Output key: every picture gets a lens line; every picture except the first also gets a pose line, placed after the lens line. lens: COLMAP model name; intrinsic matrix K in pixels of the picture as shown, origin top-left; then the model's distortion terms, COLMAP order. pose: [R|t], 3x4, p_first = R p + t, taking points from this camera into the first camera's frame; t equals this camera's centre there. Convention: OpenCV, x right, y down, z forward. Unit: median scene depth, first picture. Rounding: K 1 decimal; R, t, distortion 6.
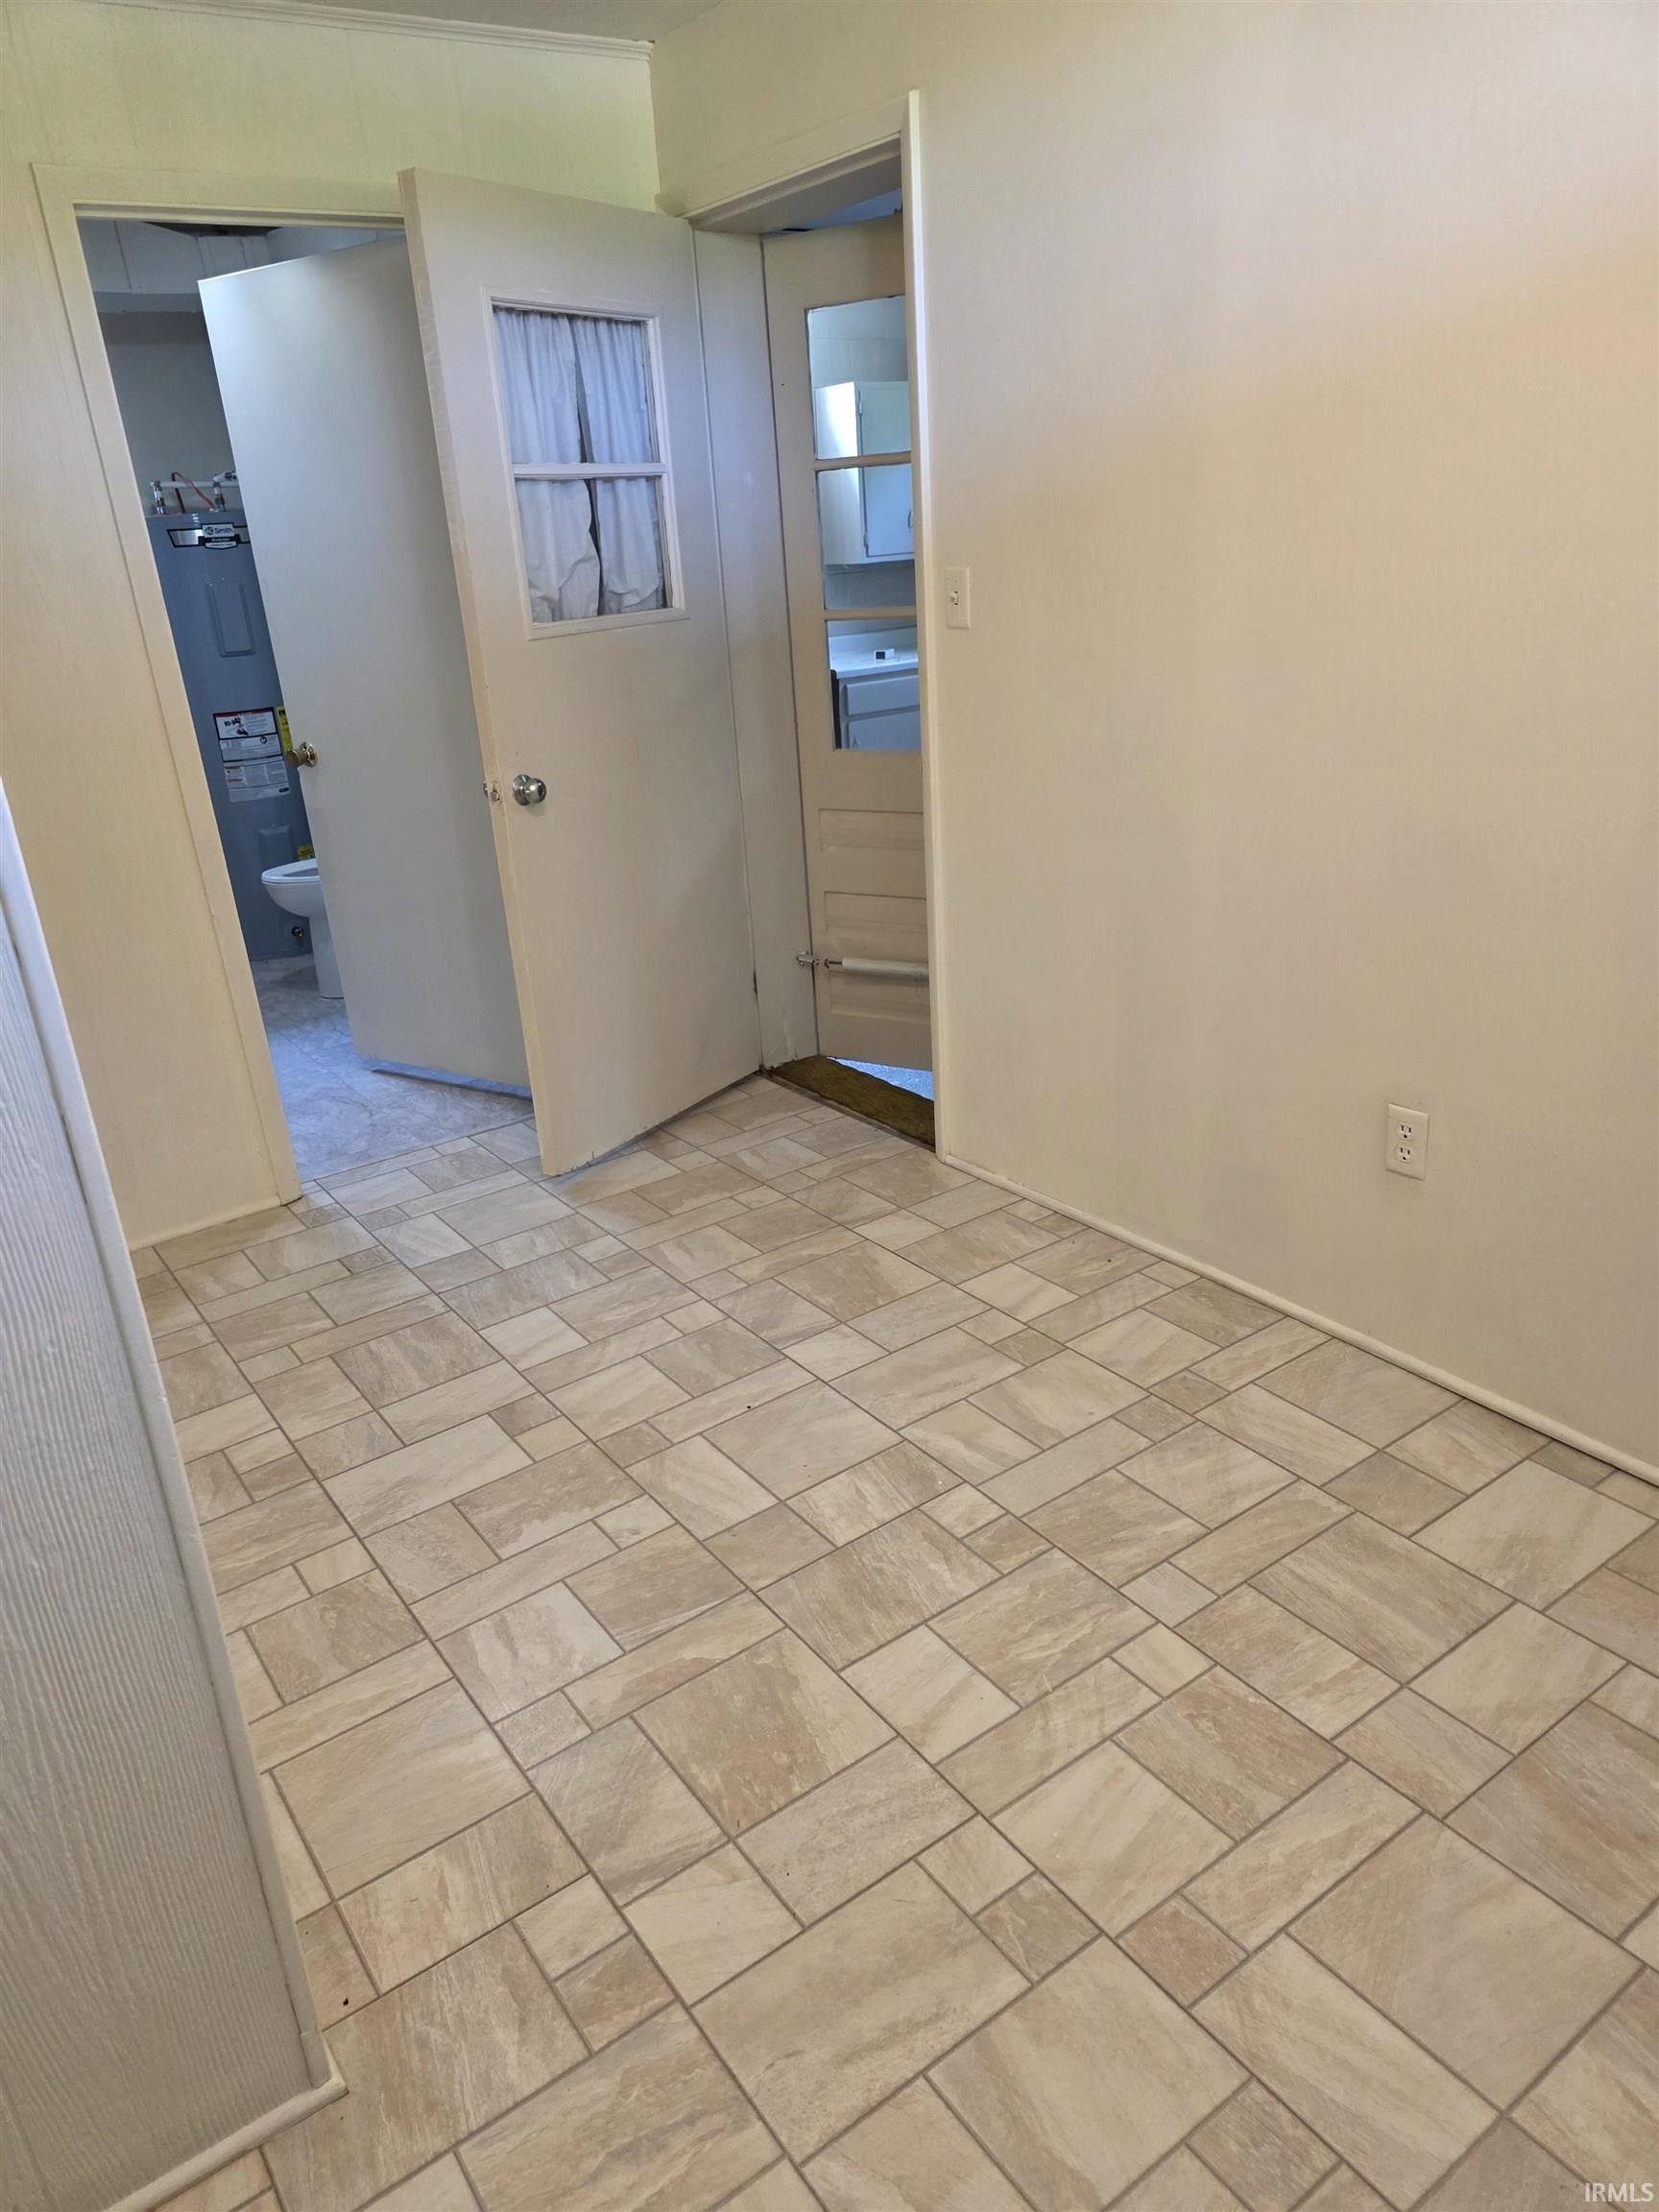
lens RADIAL K [[1498.2, 0, 819.6], [0, 1498.2, 1105.1], [0, 0, 1]] dist [0.053942, -0.046889]
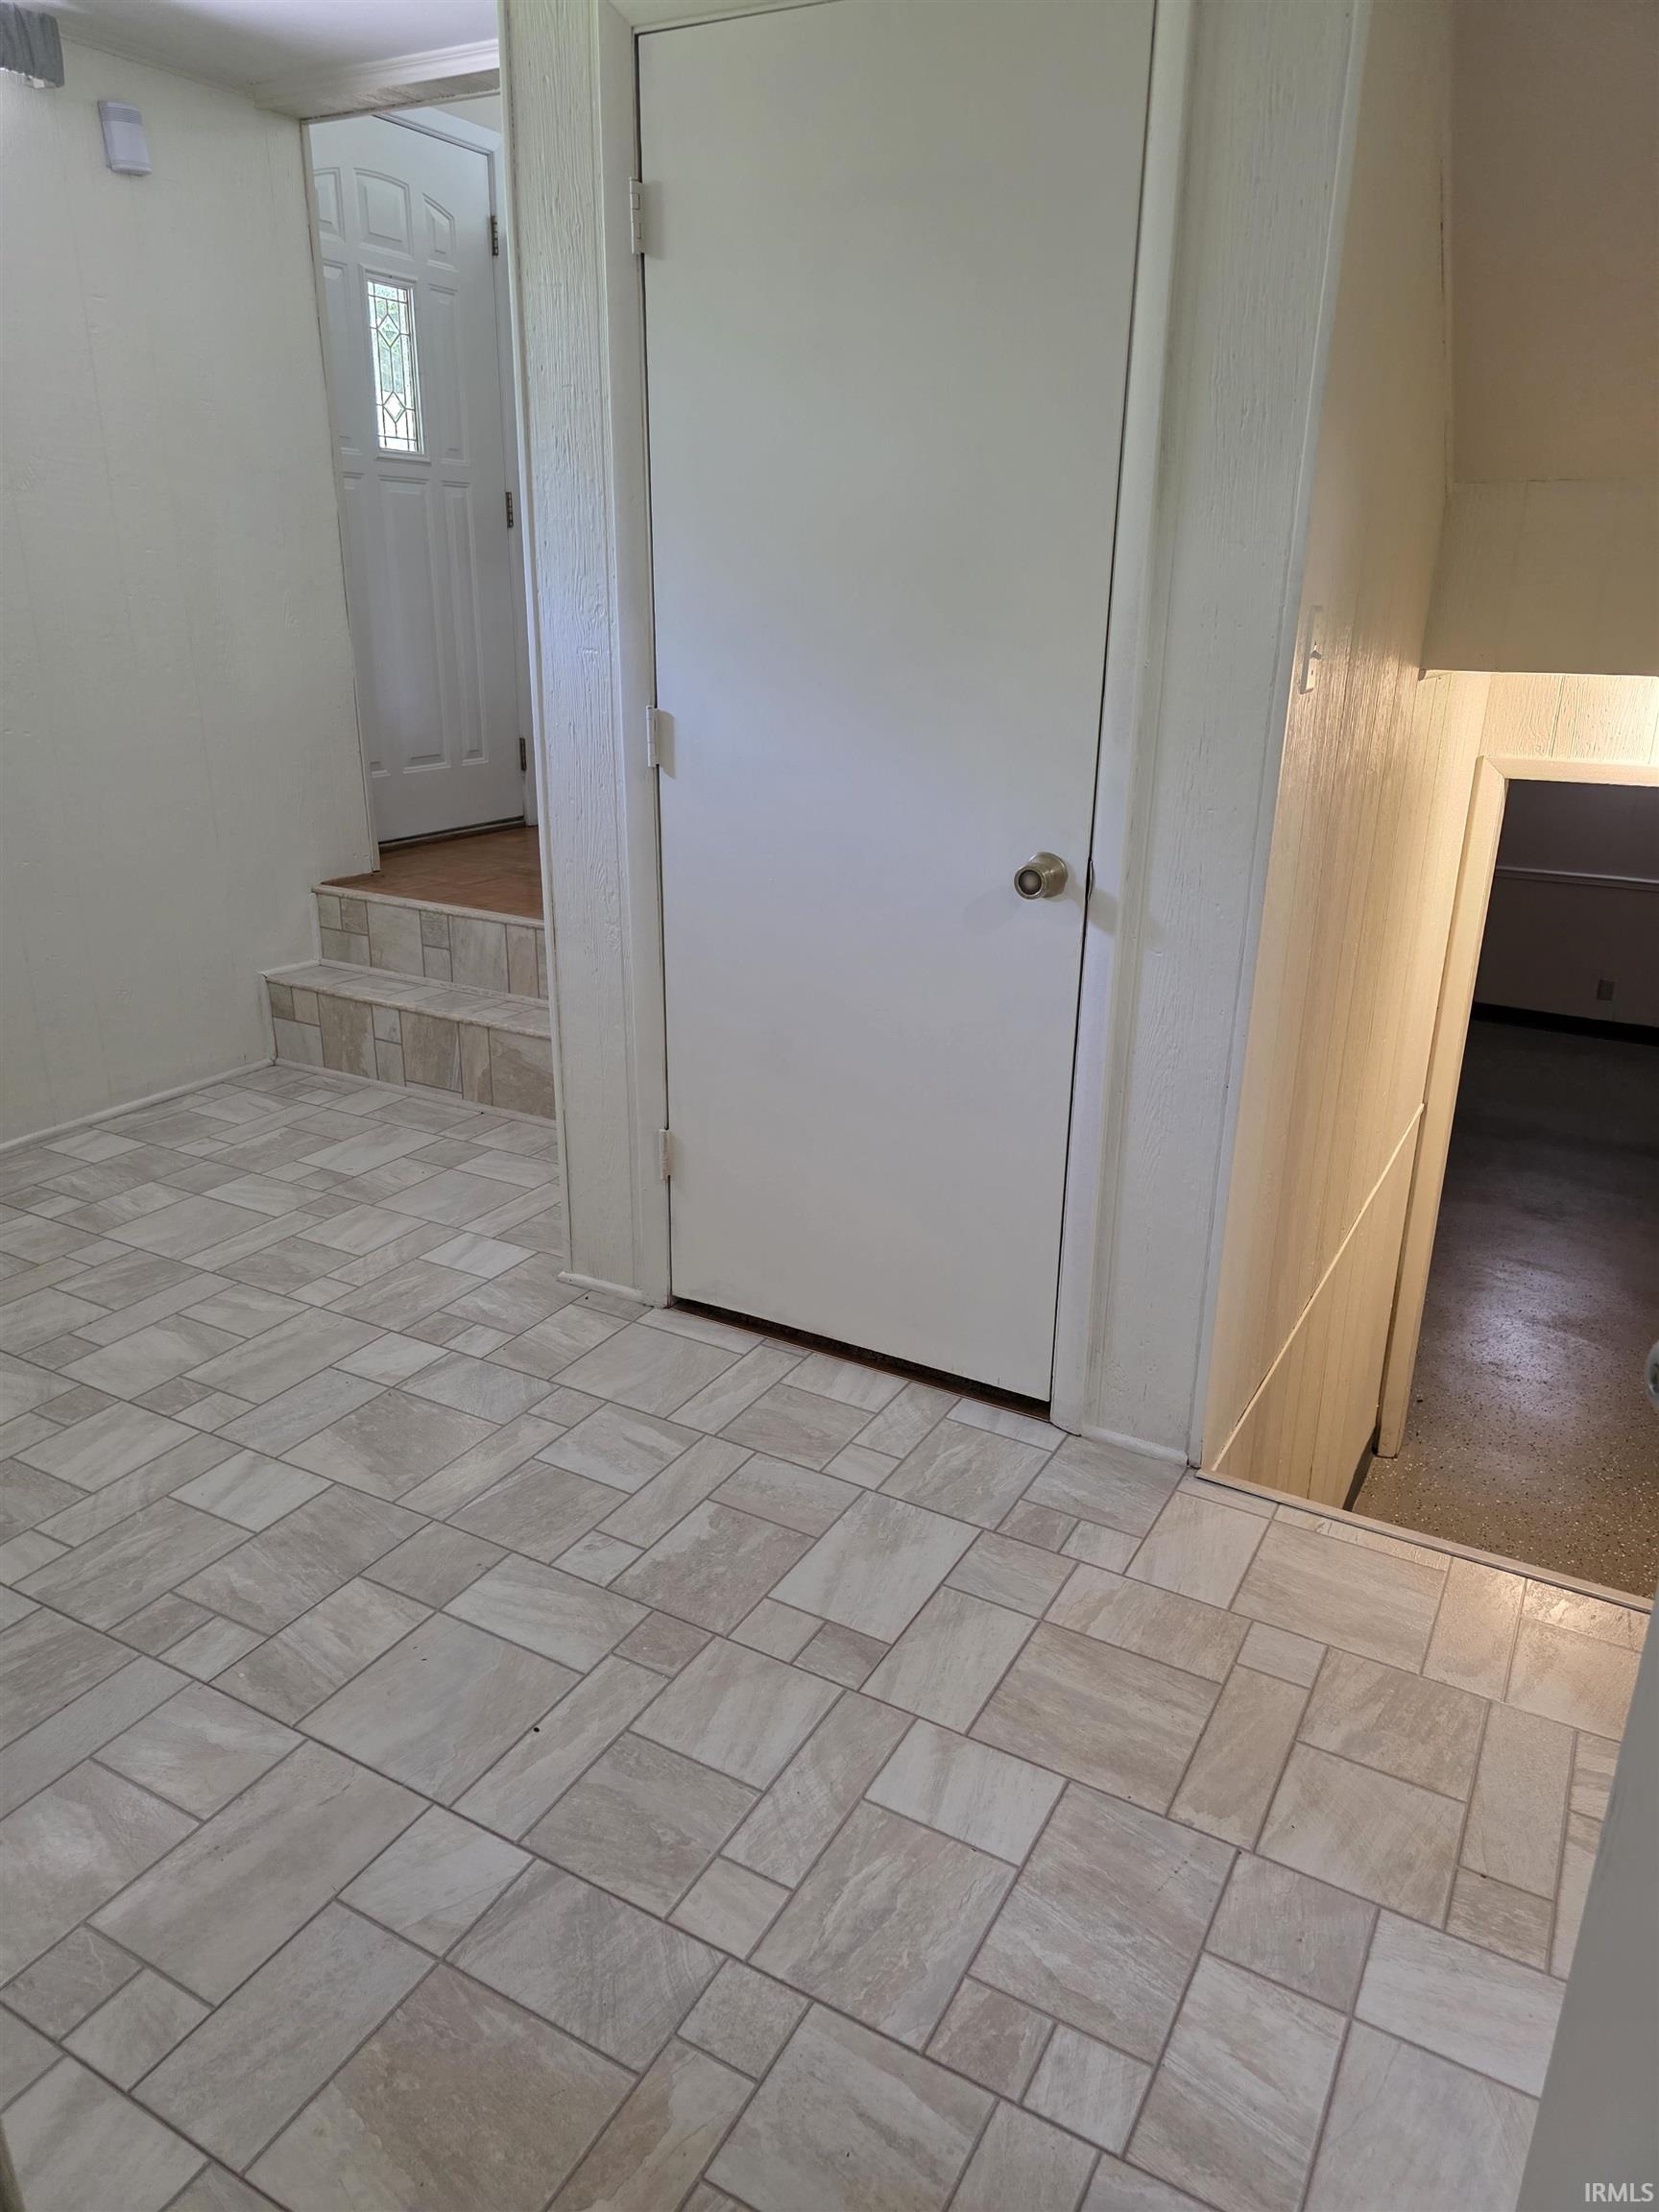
lens RADIAL K [[1498.2, 0, 831.6], [0, 1498.2, 1103.4], [0, 0, 1]] dist [0.053942, -0.046889]
pose [[-0.904640, 0.191116, -0.380920, 0.043606], [-0.110492, 0.758069, 0.642746, -0.515049], [0.411603, 0.623543, -0.664663, 1.421939]]
